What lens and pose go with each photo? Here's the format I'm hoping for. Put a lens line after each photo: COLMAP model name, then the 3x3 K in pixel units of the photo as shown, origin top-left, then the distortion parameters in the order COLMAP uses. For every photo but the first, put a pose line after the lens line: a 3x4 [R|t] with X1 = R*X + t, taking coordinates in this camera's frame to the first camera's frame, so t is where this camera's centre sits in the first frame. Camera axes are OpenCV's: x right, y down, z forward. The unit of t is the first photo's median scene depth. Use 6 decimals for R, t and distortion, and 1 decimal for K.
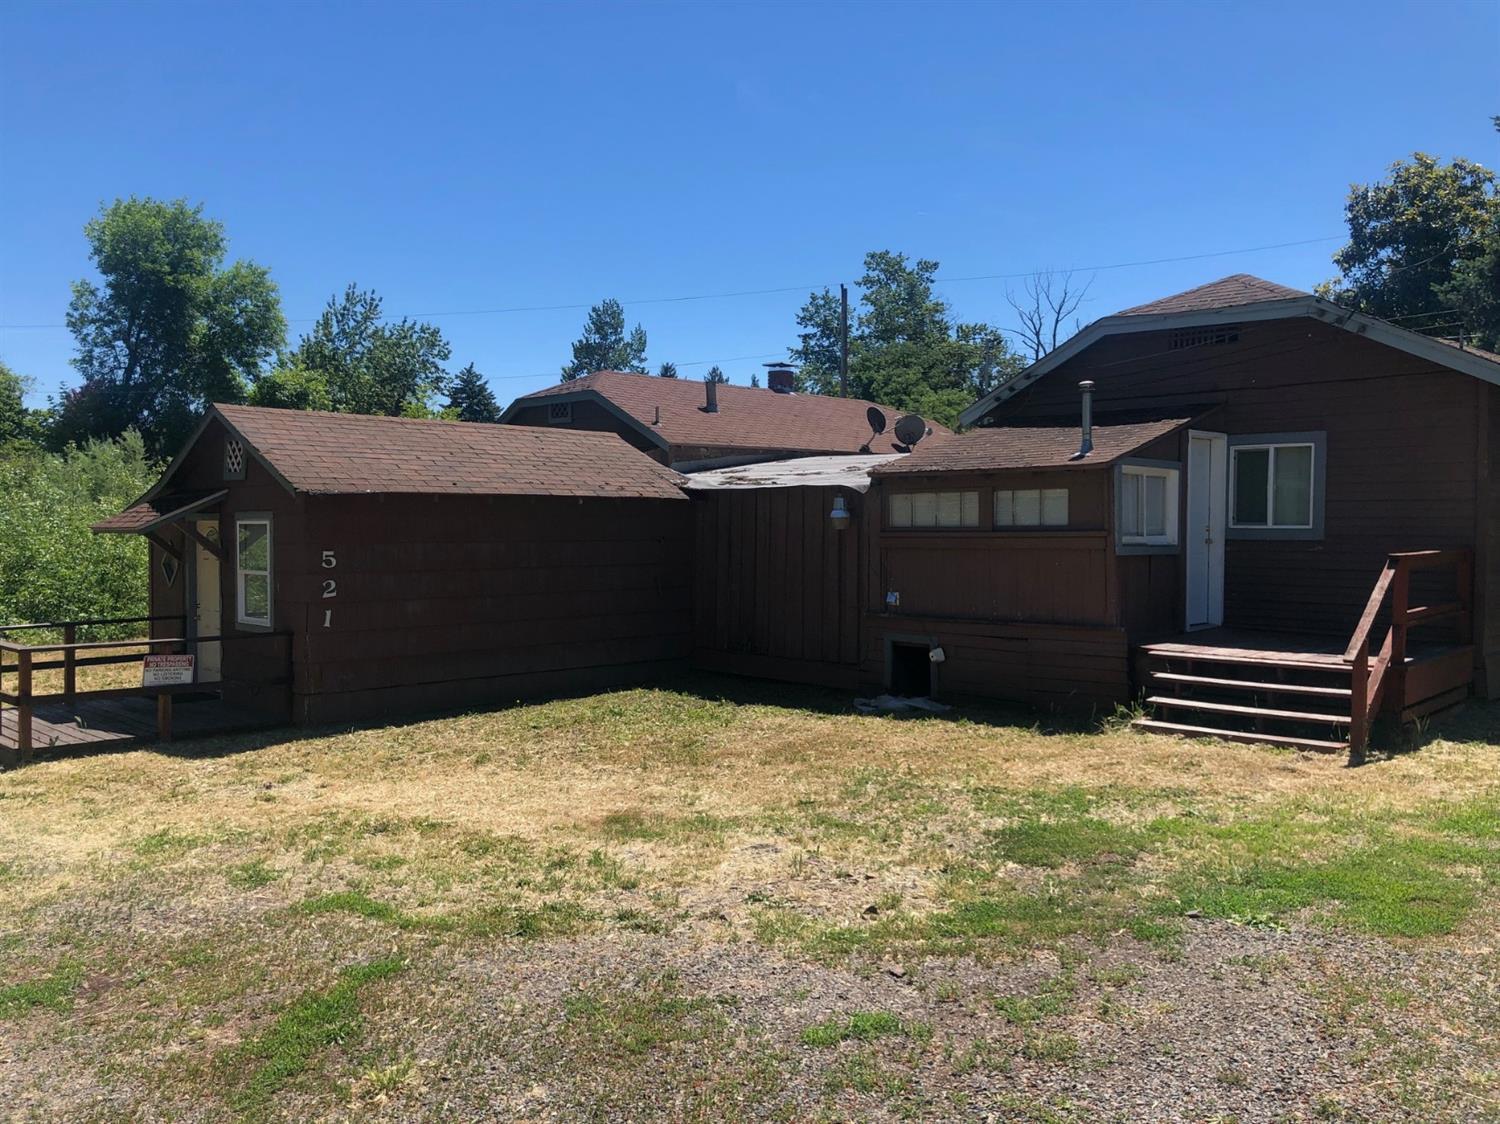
lens RADIAL K [[1216.1, 0, 762.4], [0, 1216.1, 562.3], [0, 0, 1]] dist [0.041063, -0.047549]
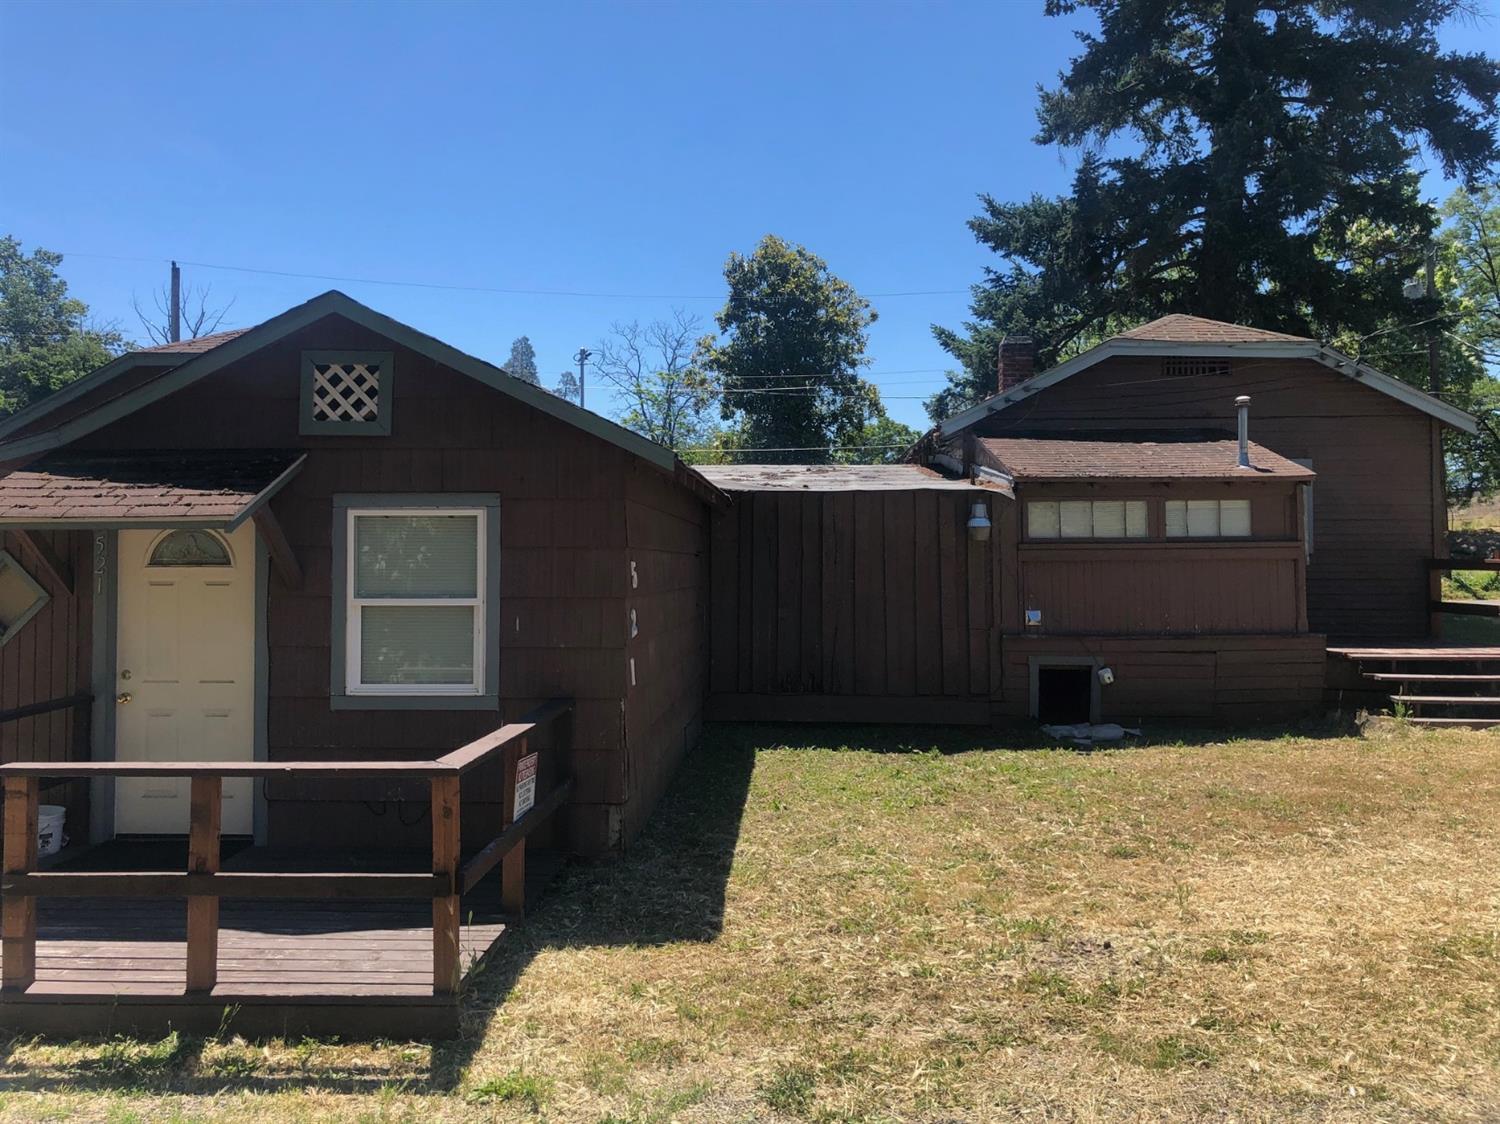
lens RADIAL K [[1216.1, 0, 748.9], [0, 1216.1, 550.9], [0, 0, 1]] dist [0.041063, -0.047549]
pose [[0.736466, 0.007901, 0.676428, -0.723776], [0.022248, 0.999108, -0.035892, 0.008760], [-0.676109, 0.041483, 0.735633, 0.522946]]
